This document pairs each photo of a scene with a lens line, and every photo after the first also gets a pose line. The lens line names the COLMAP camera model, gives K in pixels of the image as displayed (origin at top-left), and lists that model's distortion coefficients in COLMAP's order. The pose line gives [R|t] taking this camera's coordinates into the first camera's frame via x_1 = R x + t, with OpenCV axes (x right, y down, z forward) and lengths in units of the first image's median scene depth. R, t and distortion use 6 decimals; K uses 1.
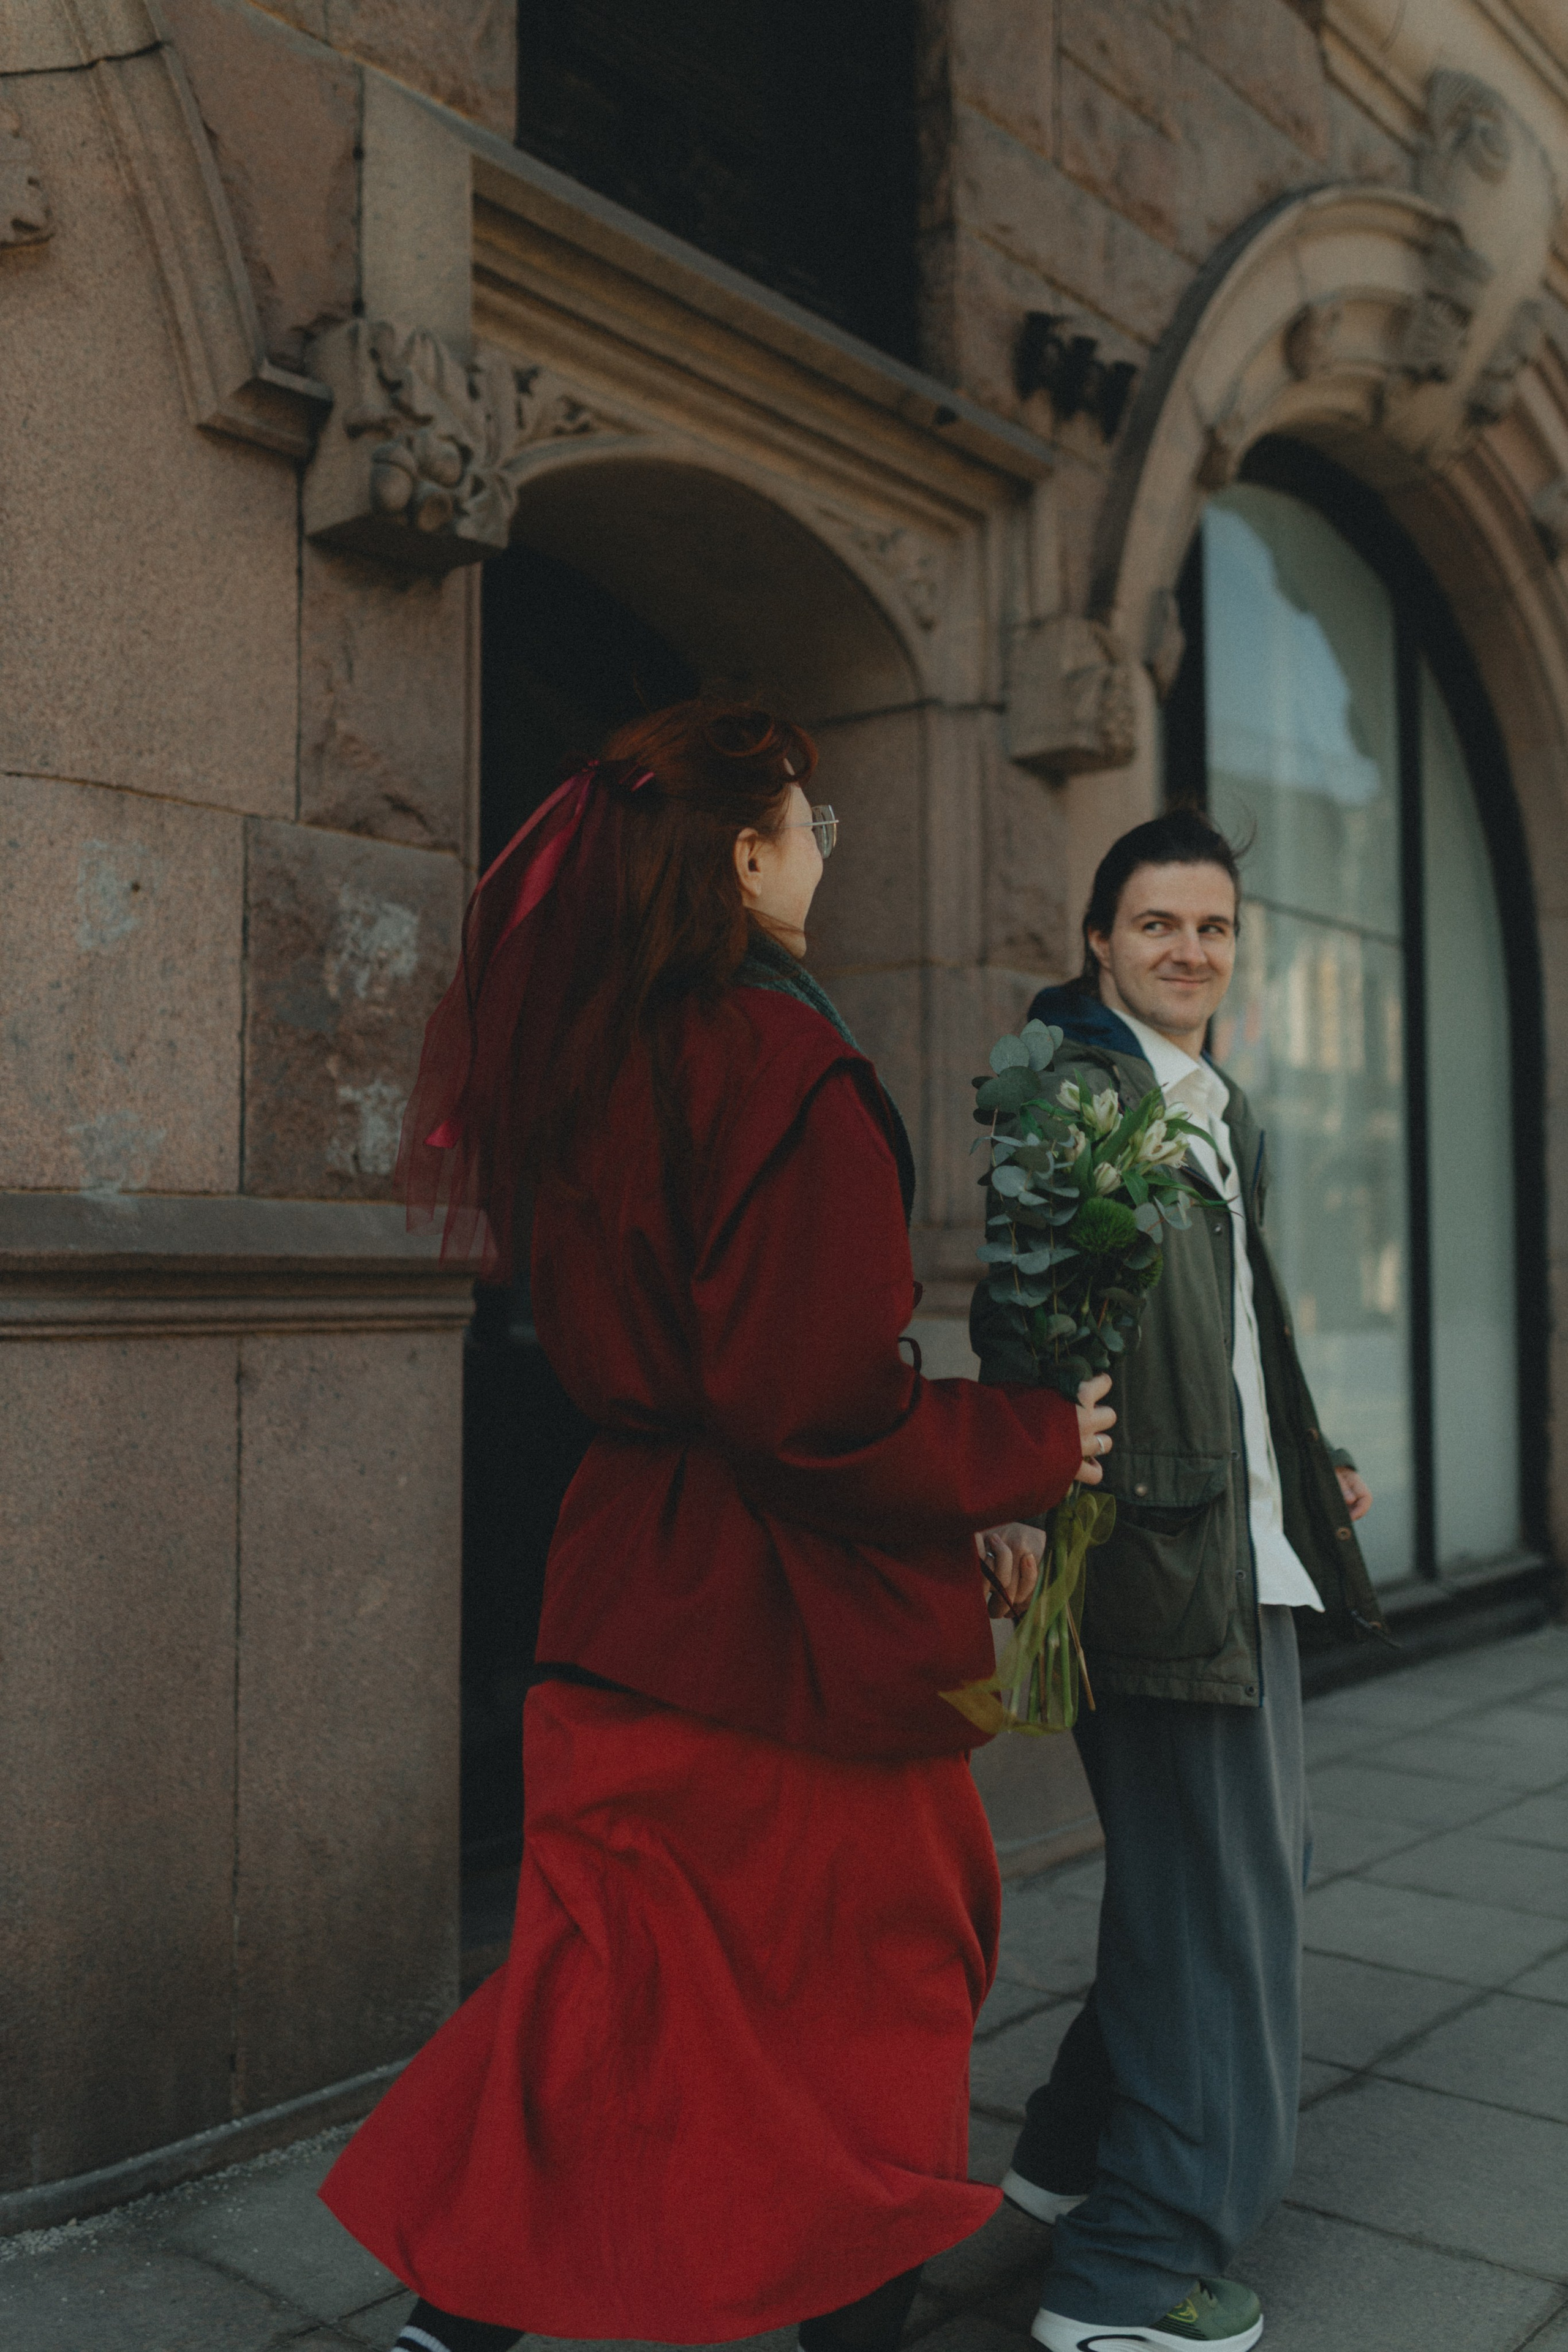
lens RADIAL K [[2190.1, 0, 781.0], [0, 2190.1, 1169.3], [0, 0, 1]] dist [-0.016088, 0.038800]
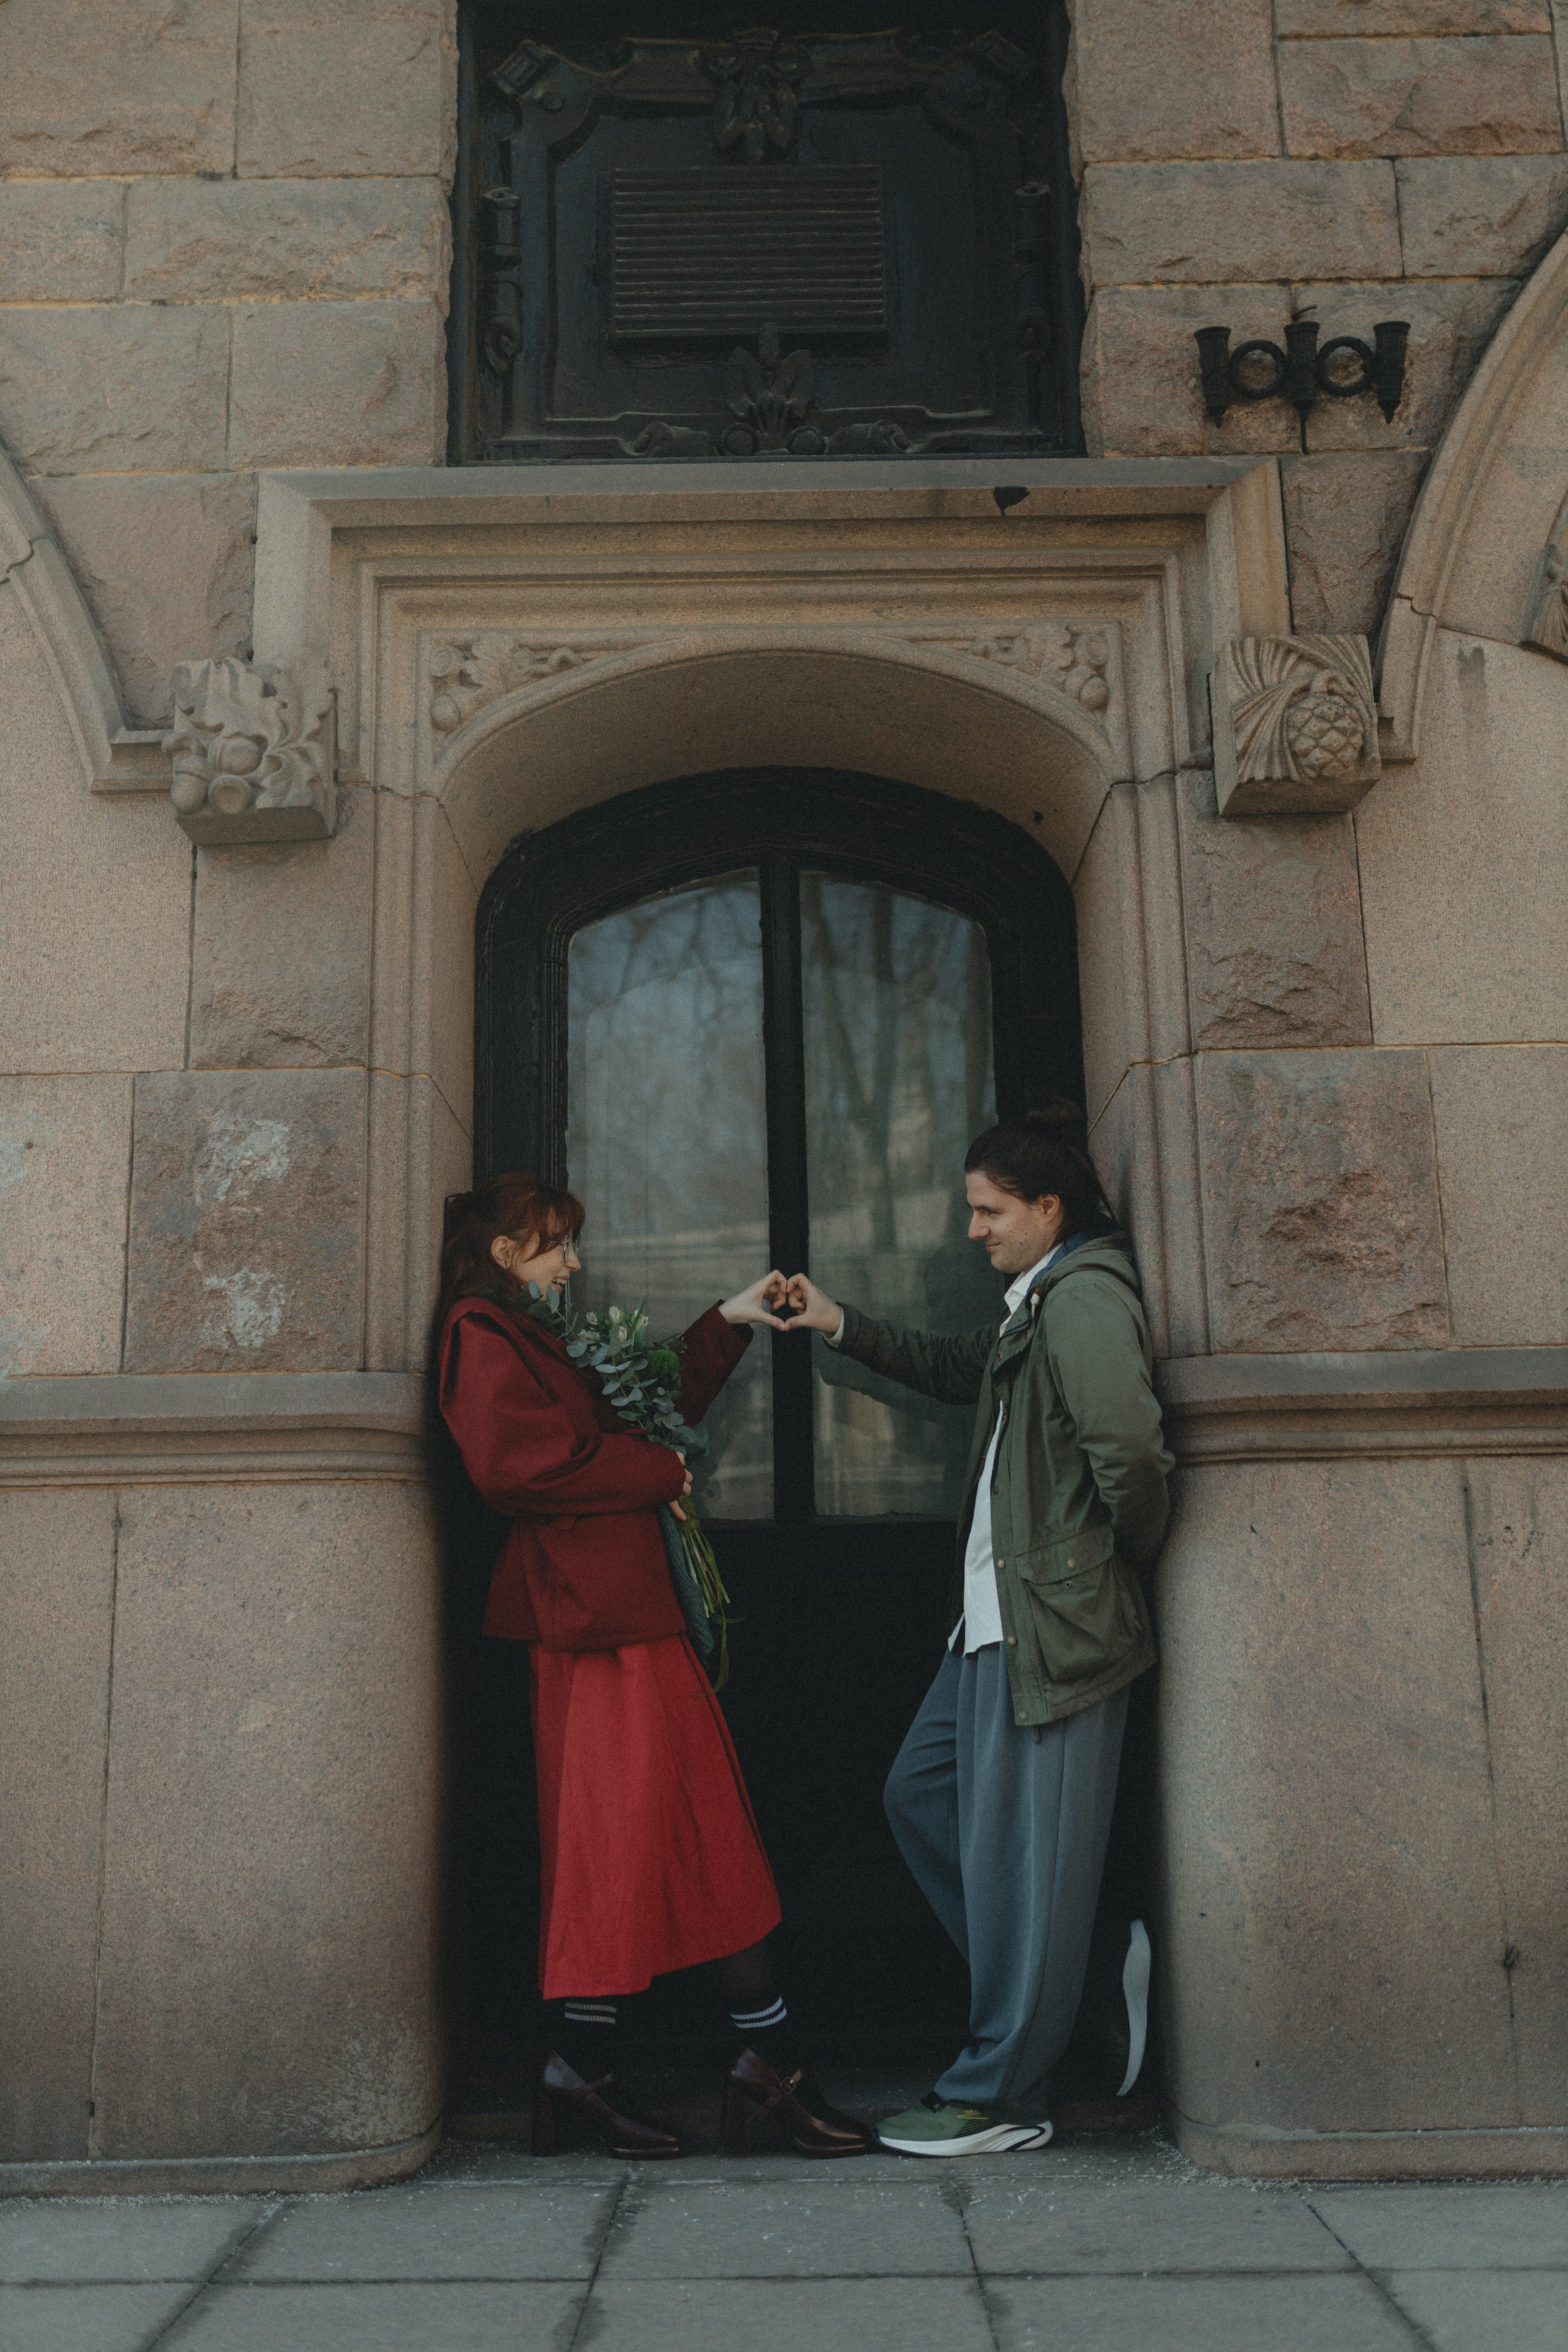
lens RADIAL K [[2205.4, 0, 769.6], [0, 2205.4, 1170.8], [0, 0, 1]] dist [-0.004789, 0.012952]
pose [[0.638526, -0.178585, -0.748594, 0.907302], [0.061785, 0.981460, -0.181437, 0.142833], [0.767116, 0.069600, 0.637721, 0.461676]]
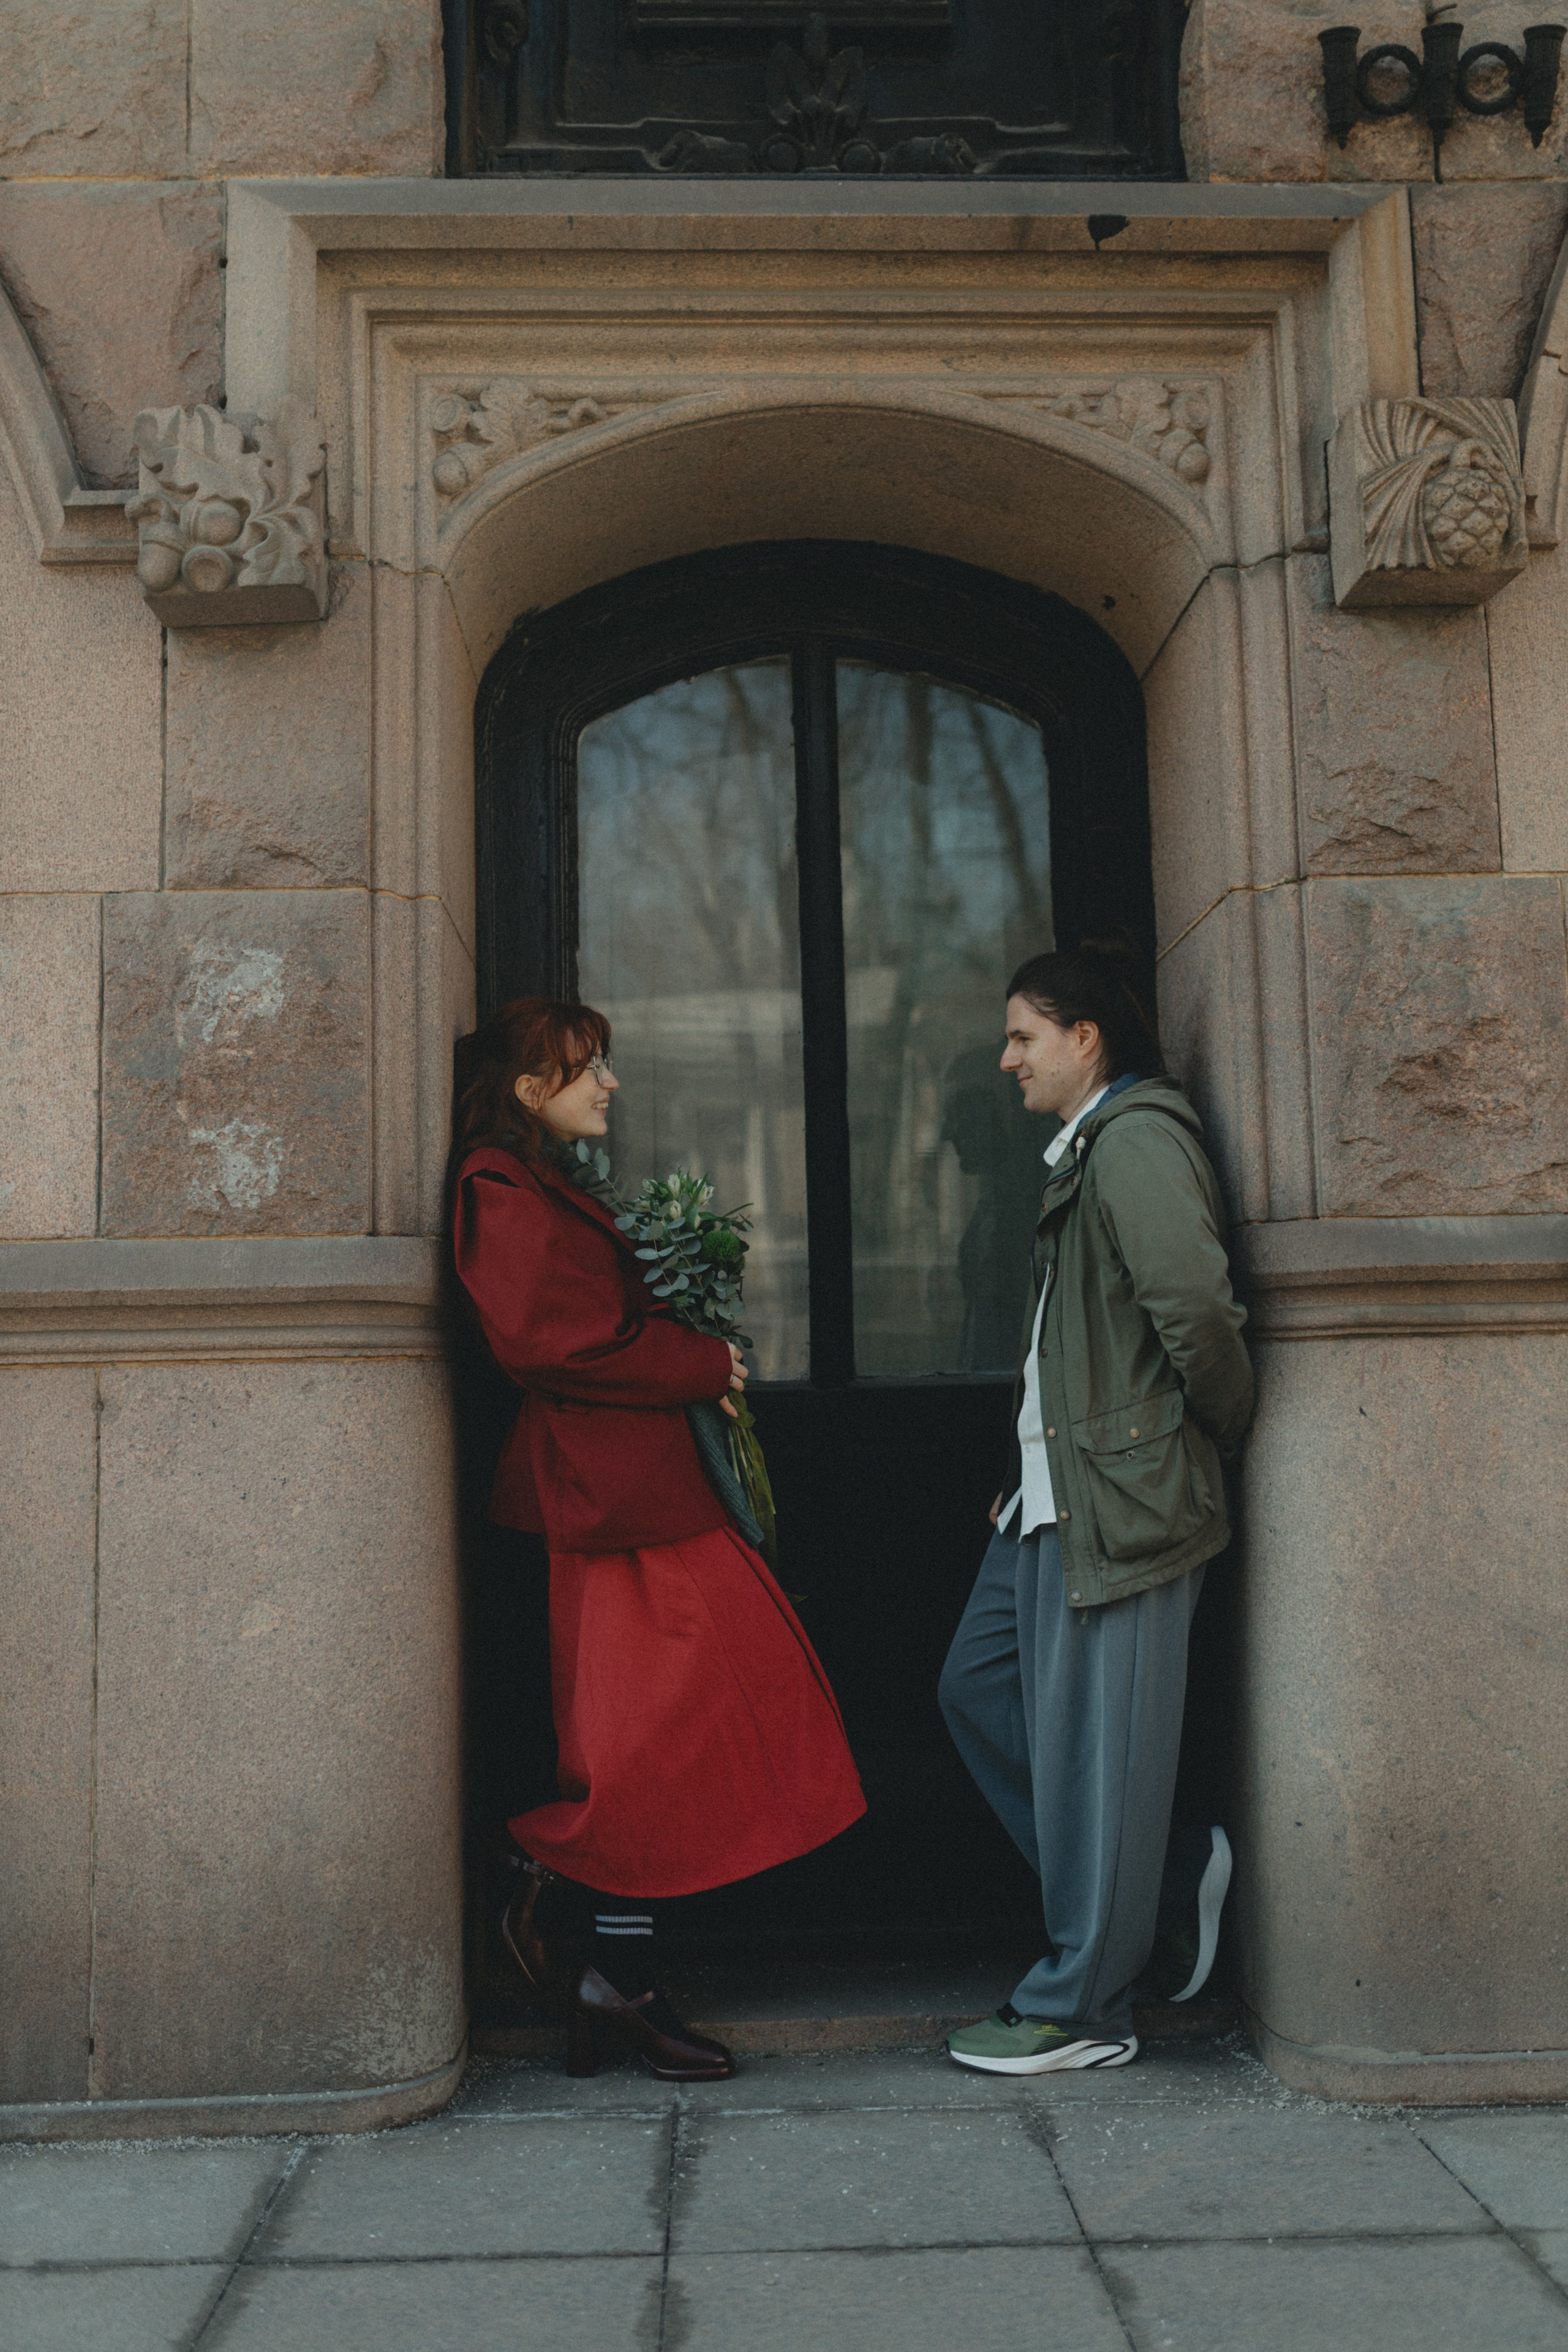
lens RADIAL K [[2205.4, 0, 769.6], [0, 2205.4, 1170.8], [0, 0, 1]] dist [-0.004789, 0.012952]
pose [[0.667961, -0.097707, -0.737754, 0.765337], [0.062296, 0.995205, -0.075401, 0.079554], [0.741584, 0.004405, 0.670846, 0.491939]]
